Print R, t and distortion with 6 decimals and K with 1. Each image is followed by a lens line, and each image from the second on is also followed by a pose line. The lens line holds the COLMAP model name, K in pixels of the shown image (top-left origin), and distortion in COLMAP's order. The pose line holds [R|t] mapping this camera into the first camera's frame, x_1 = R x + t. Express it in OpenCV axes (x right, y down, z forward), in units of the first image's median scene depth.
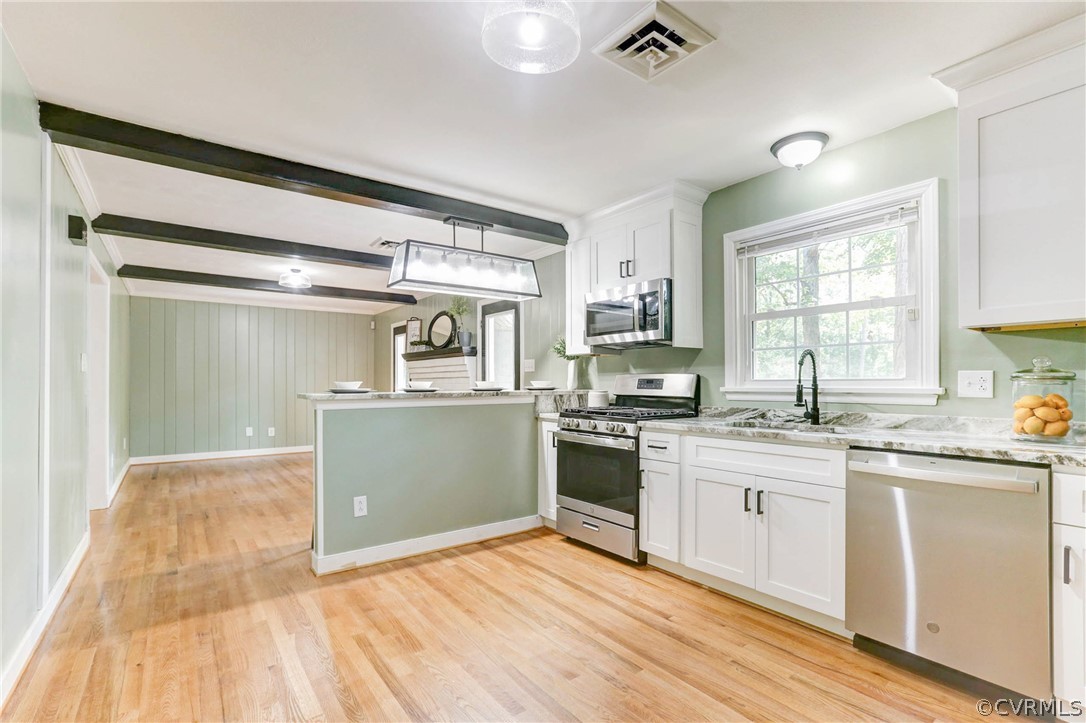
lens RADIAL K [[499.9, 0, 540.8], [0, 499.9, 380.6], [0, 0, 1]] dist [-0.000623, 0.000708]
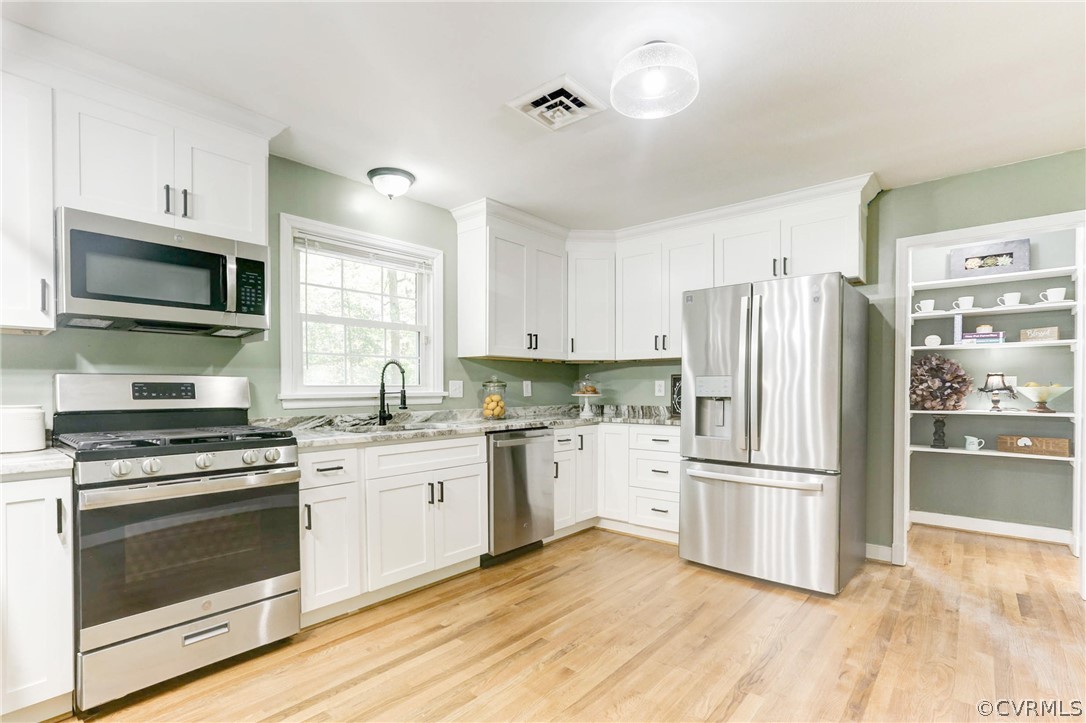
lens RADIAL K [[499.9, 0, 544.9], [0, 499.9, 392.8], [0, 0, 1]] dist [-0.000623, 0.000708]
pose [[-0.194317, -0.007996, 0.980906, -0.630869], [-0.002422, 0.999968, 0.007671, 0.004311], [-0.980936, -0.000886, -0.194330, 0.837177]]
